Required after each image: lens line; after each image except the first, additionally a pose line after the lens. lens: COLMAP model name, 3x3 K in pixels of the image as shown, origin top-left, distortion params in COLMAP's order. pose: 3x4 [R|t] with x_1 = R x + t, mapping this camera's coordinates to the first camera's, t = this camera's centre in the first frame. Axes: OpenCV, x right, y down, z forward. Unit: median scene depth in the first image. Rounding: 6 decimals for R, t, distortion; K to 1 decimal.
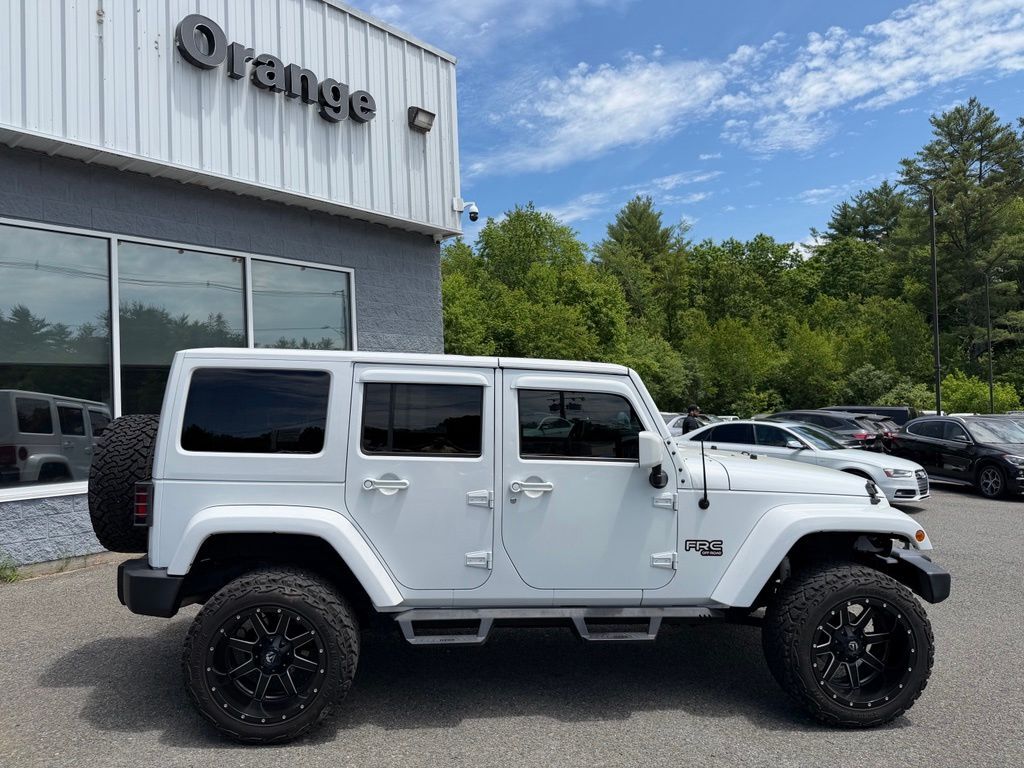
lens RADIAL K [[719.1, 0, 505.9], [0, 719.1, 387.7], [0, 0, 1]] dist [0.024282, -0.040228]
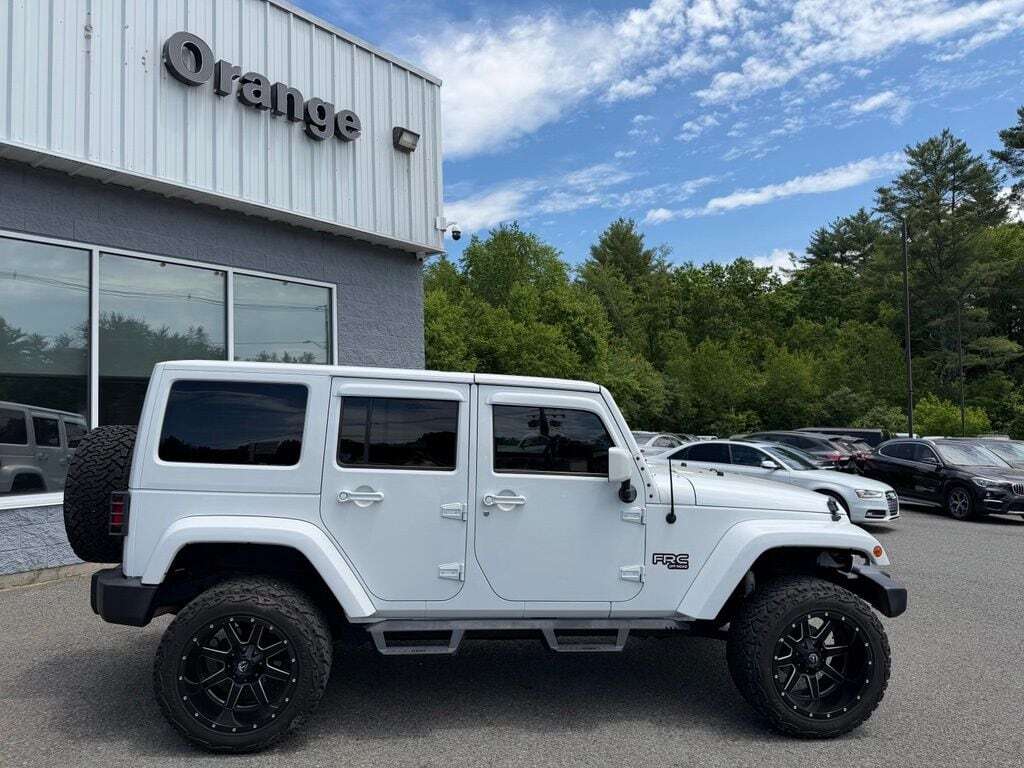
lens RADIAL K [[719.1, 0, 509.3], [0, 719.1, 386.5], [0, 0, 1]] dist [0.024282, -0.040228]
pose [[0.999477, 0.014593, 0.028841, 0.005173], [-0.013835, 0.999558, -0.026317, 0.001181], [-0.029213, 0.025904, 0.999238, -0.013385]]
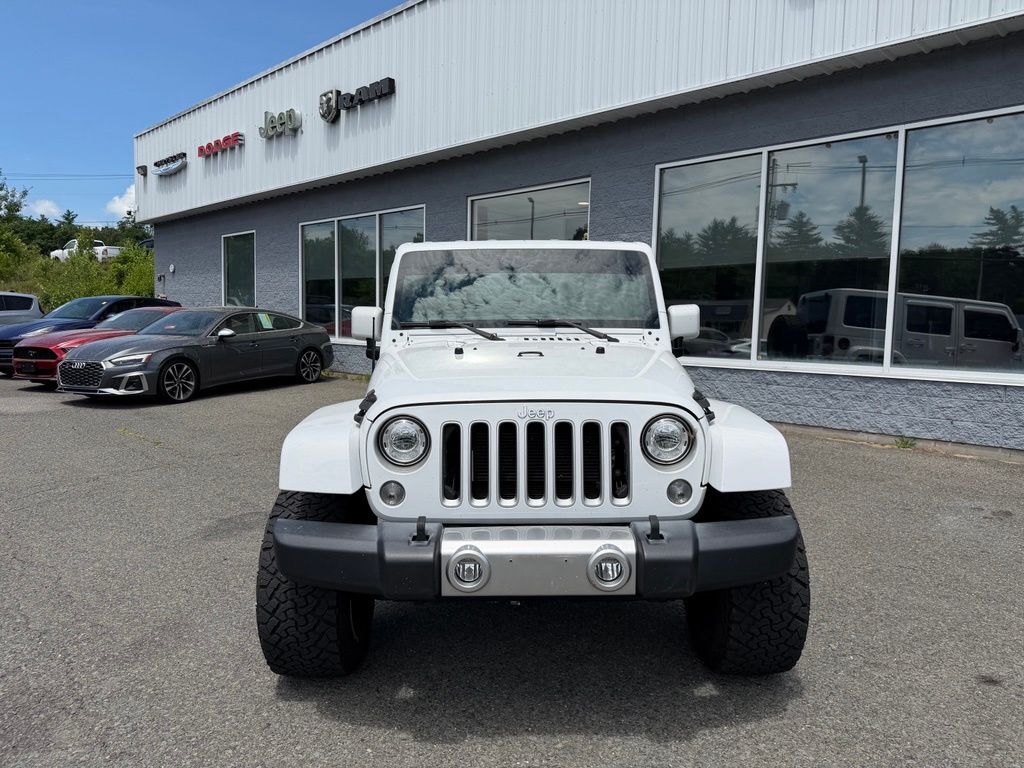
lens RADIAL K [[719.1, 0, 514.7], [0, 719.1, 389.7], [0, 0, 1]] dist [0.024282, -0.040228]
pose [[-0.066159, 0.117405, -0.990878, 0.574966], [0.002525, 0.993070, 0.117496, 0.027555], [0.997806, 0.005271, -0.065997, 0.592652]]
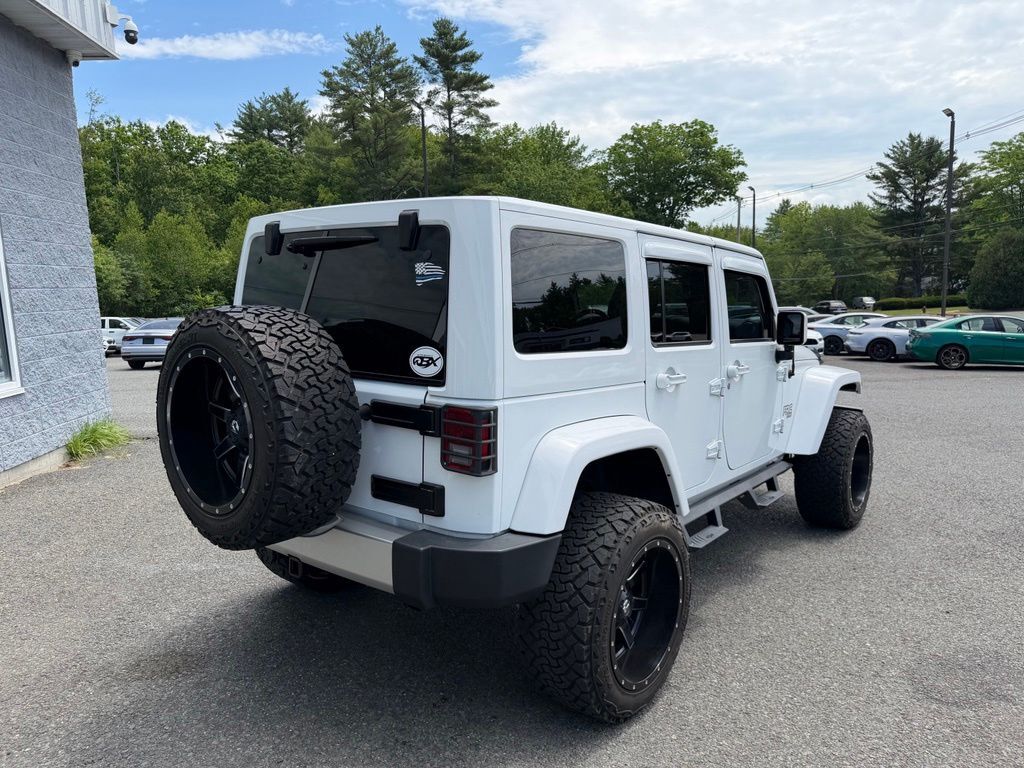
lens RADIAL K [[719.1, 0, 515.7], [0, 719.1, 389.4], [0, 0, 1]] dist [0.024282, -0.040228]
pose [[0.689805, -0.096771, 0.717499, -0.410993], [-0.001600, 0.990821, 0.135172, 0.014094], [-0.723994, -0.094390, 0.683318, 0.249560]]
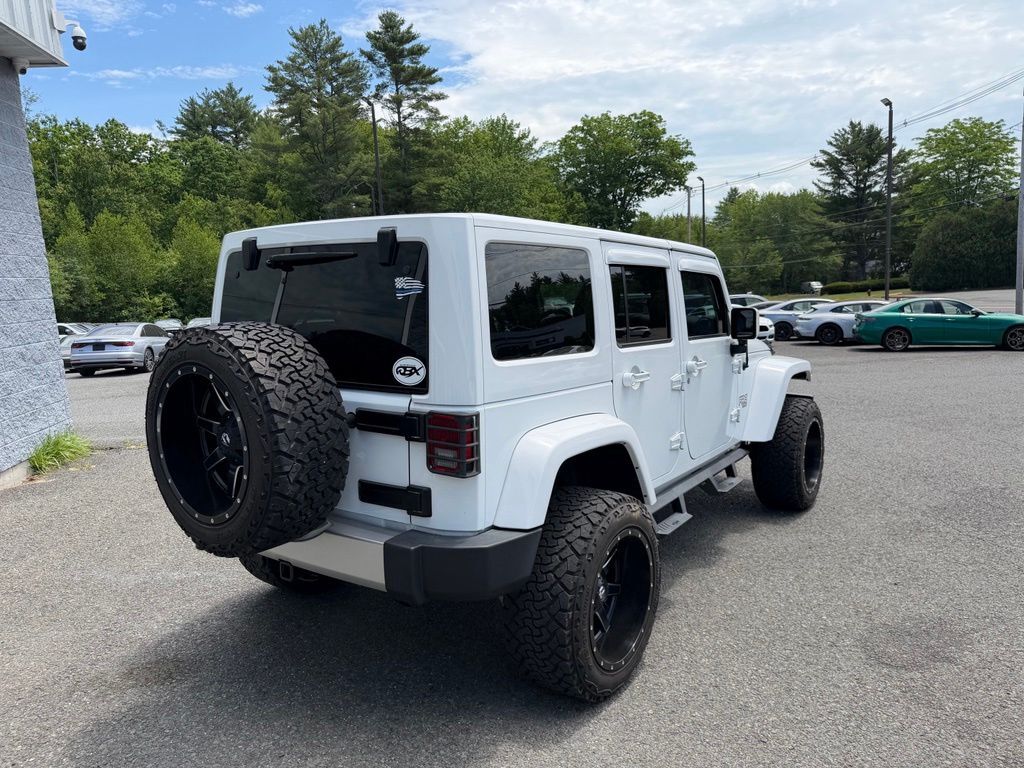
lens RADIAL K [[719.1, 0, 513.9], [0, 719.1, 388.6], [0, 0, 1]] dist [0.024282, -0.040228]
pose [[0.645622, -0.125387, 0.753293, -0.429569], [0.023750, 0.989248, 0.144306, 0.006509], [-0.763288, -0.075276, 0.641658, 0.243492]]
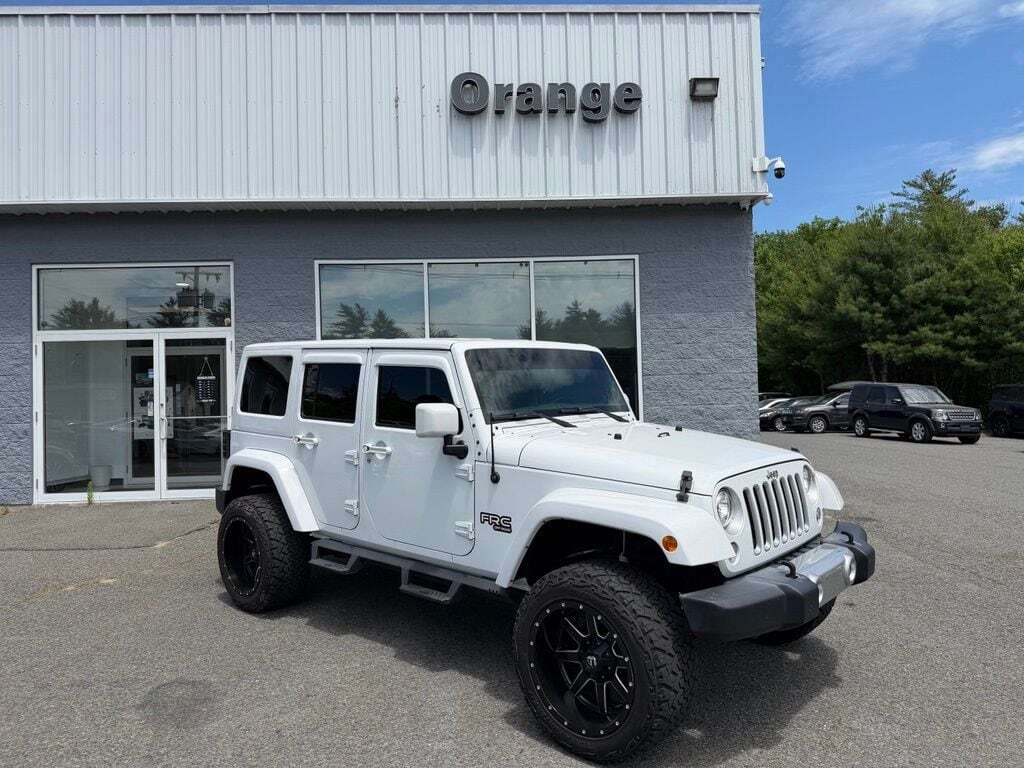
lens RADIAL K [[719.1, 0, 514.3], [0, 719.1, 386.0], [0, 0, 1]] dist [0.024282, -0.040228]
pose [[0.686798, -0.008485, -0.726799, 0.475363], [0.021587, 0.999729, 0.008728, 0.014037], [0.726527, -0.021684, 0.686795, 0.168387]]
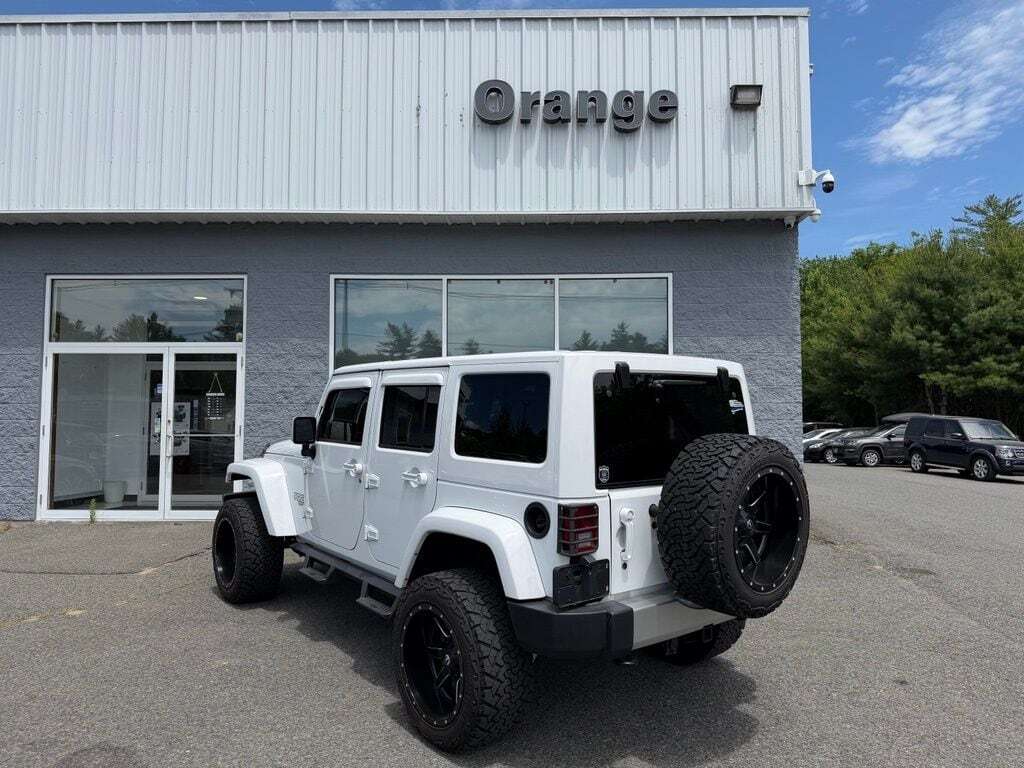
lens RADIAL K [[719.1, 0, 514.6], [0, 719.1, 384.7], [0, 0, 1]] dist [0.024282, -0.040228]
pose [[0.640668, -0.016376, -0.767644, 0.446143], [-0.002862, 0.999715, -0.023716, 0.010532], [0.767813, 0.017391, 0.640438, 0.245824]]
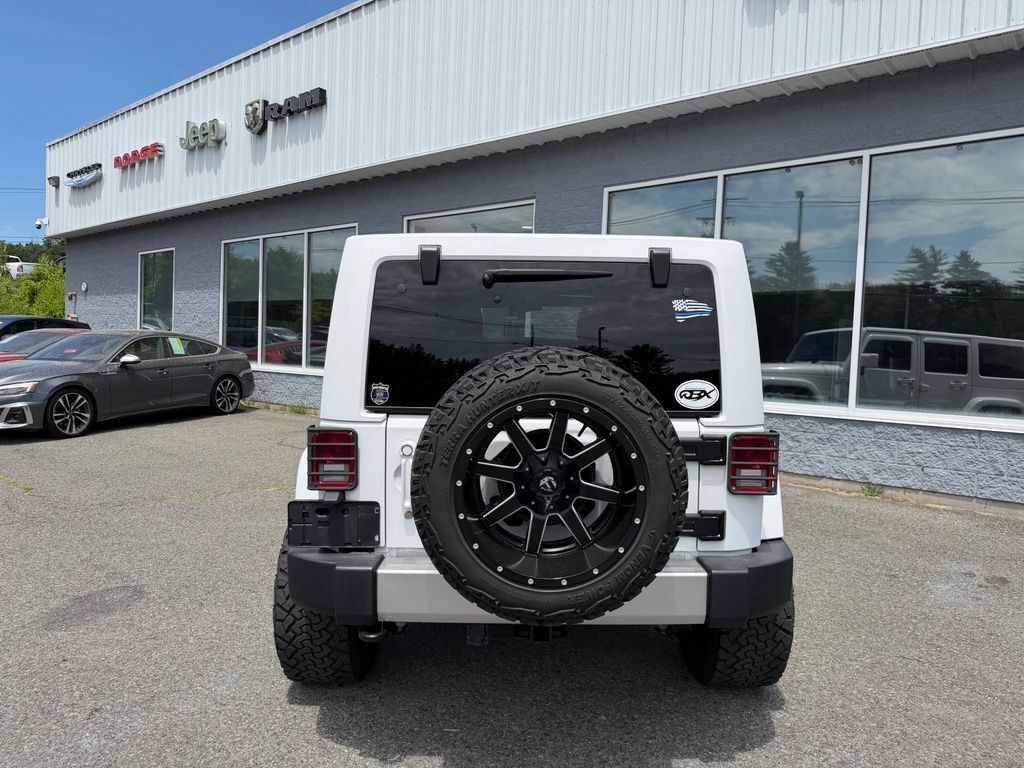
lens RADIAL K [[719.1, 0, 511.1], [0, 719.1, 390.5], [0, 0, 1]] dist [0.024282, -0.040228]
pose [[0.008518, 0.082378, -0.996565, 0.476605], [-0.013824, 0.996515, 0.082256, 0.023268], [0.999868, 0.013076, 0.009627, 0.593885]]
